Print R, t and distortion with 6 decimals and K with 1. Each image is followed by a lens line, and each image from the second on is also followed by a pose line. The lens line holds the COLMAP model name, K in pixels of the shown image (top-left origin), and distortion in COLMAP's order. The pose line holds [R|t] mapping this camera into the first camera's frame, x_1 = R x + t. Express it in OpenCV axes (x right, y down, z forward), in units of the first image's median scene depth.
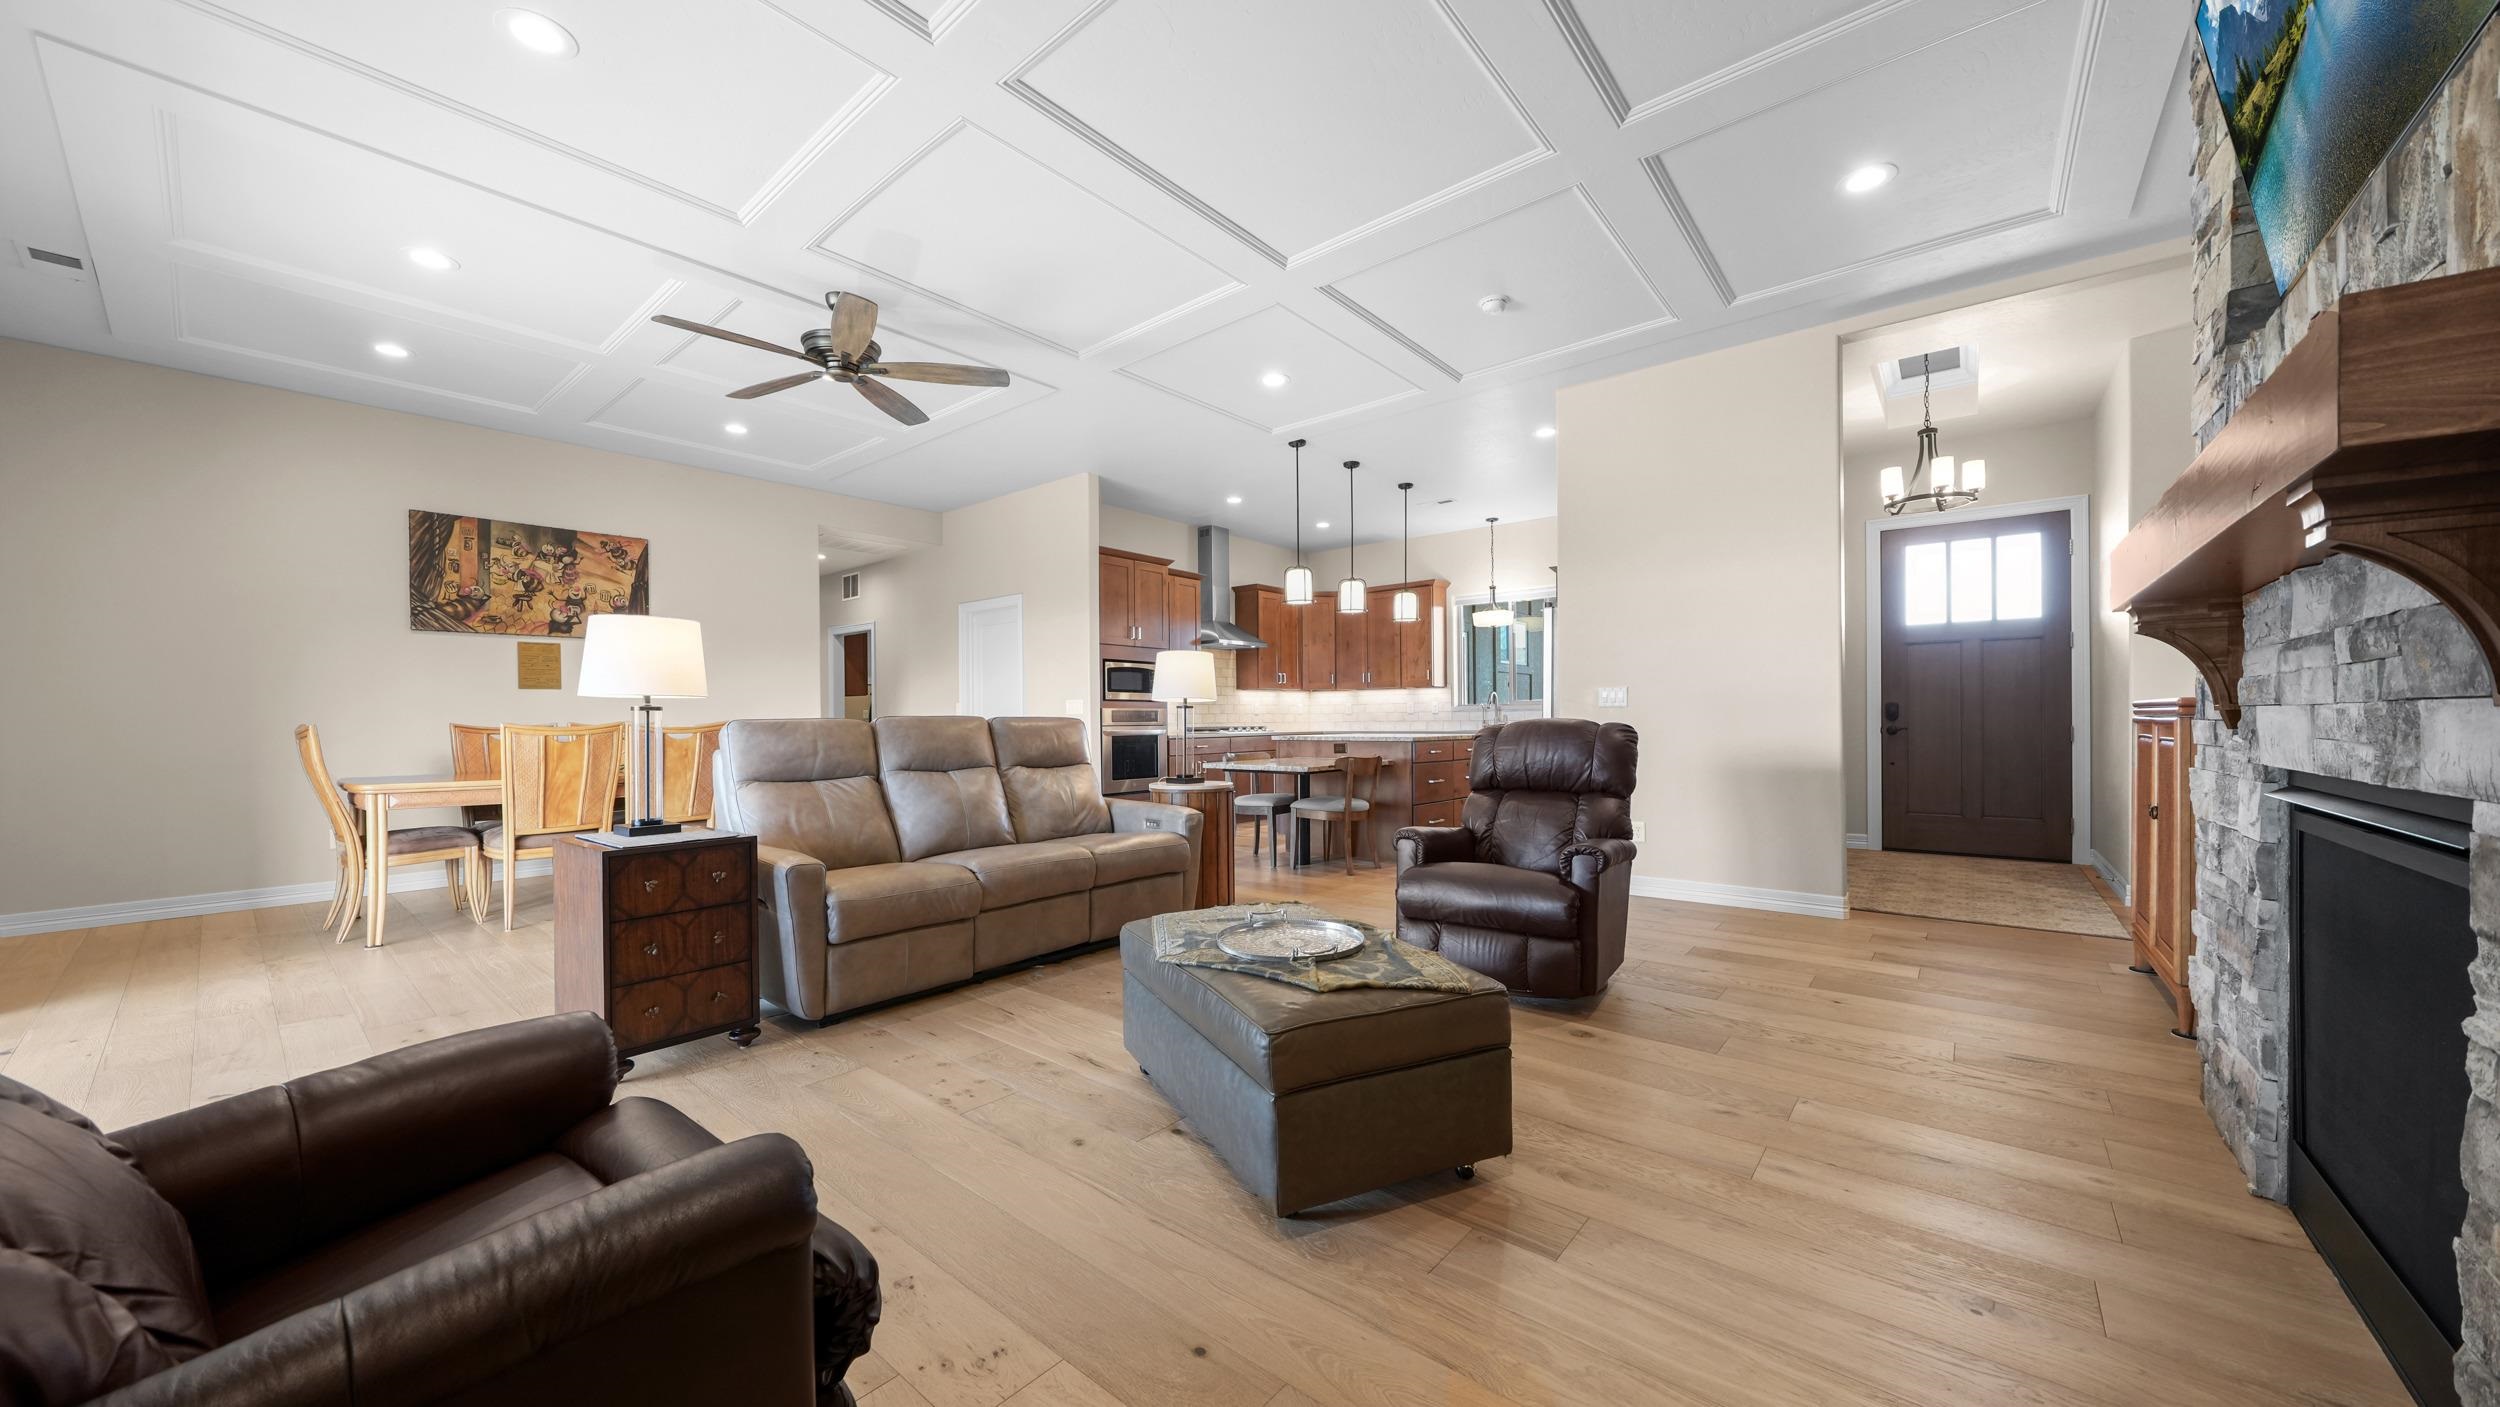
lens RADIAL K [[861.6, 0, 1252.6], [0, 861.6, 722.8], [0, 0, 1]] dist [-0.006535, -0.000151]
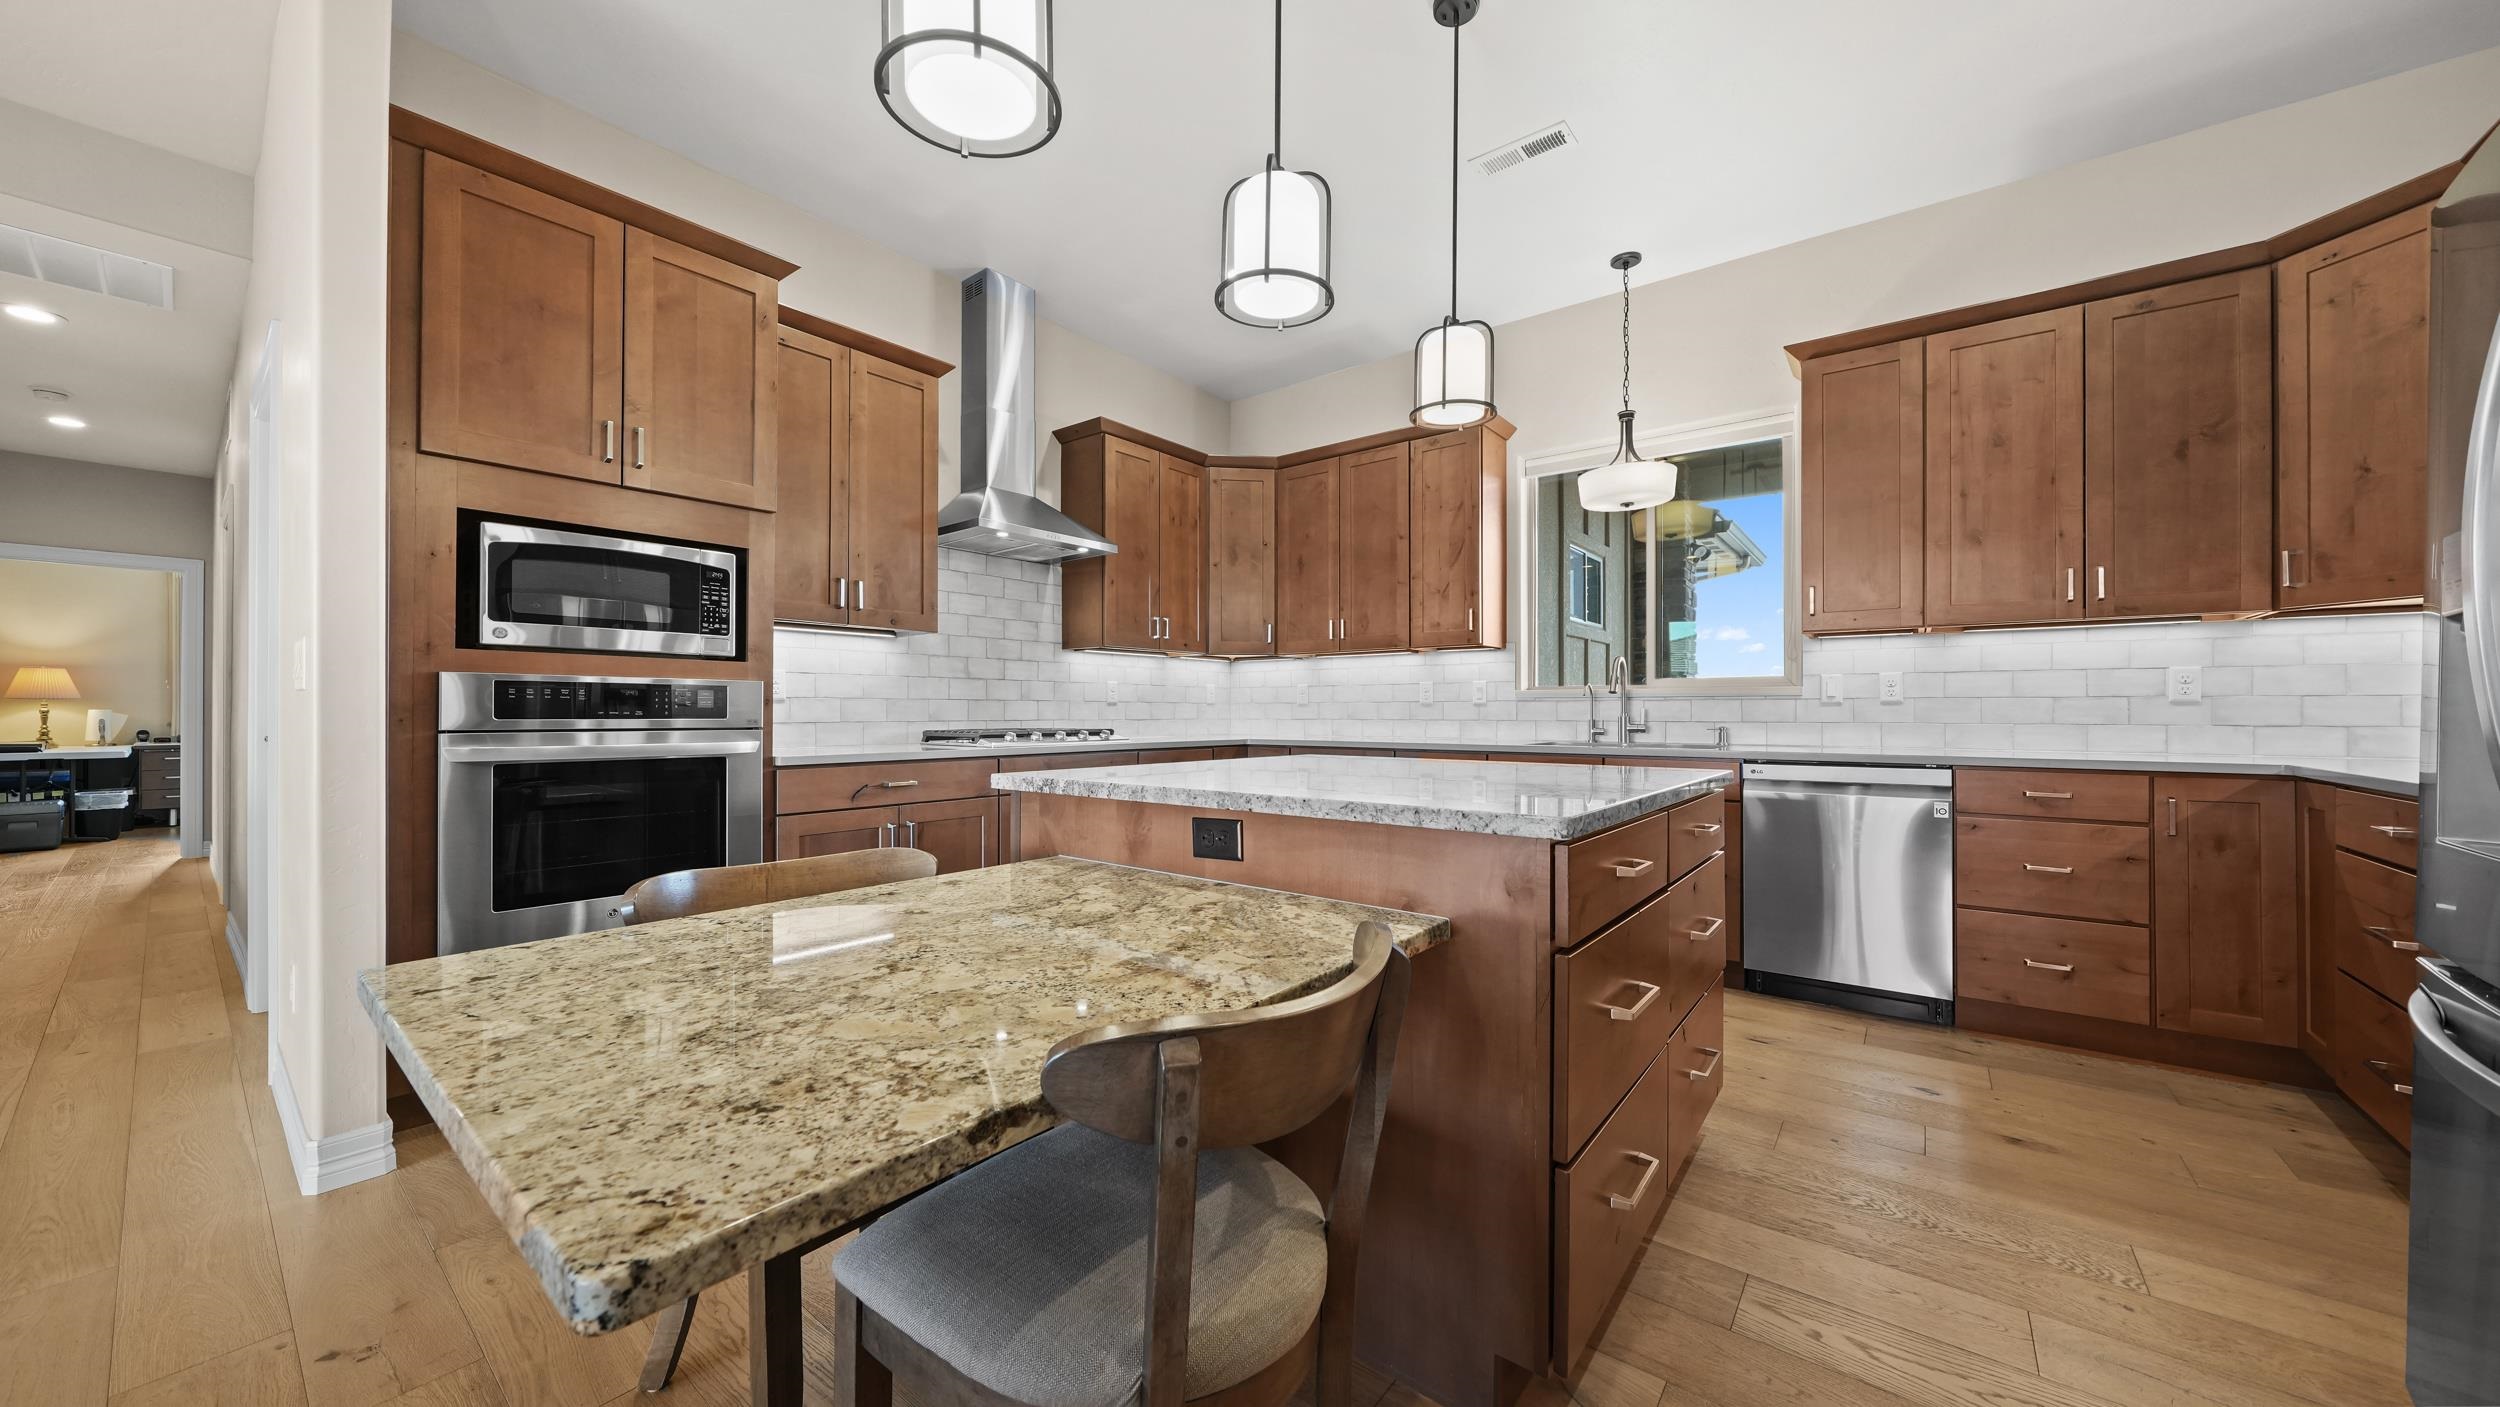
lens RADIAL K [[854.2, 0, 1249.9], [0, 854.2, 710.5], [0, 0, 1]] dist [-0.005083, 0.000079]
pose [[0.999744, 0.009011, 0.020739, 0.117587], [-0.008884, 0.999941, -0.006200, -0.005576], [-0.020794, 0.006014, 0.999766, 0.836210]]
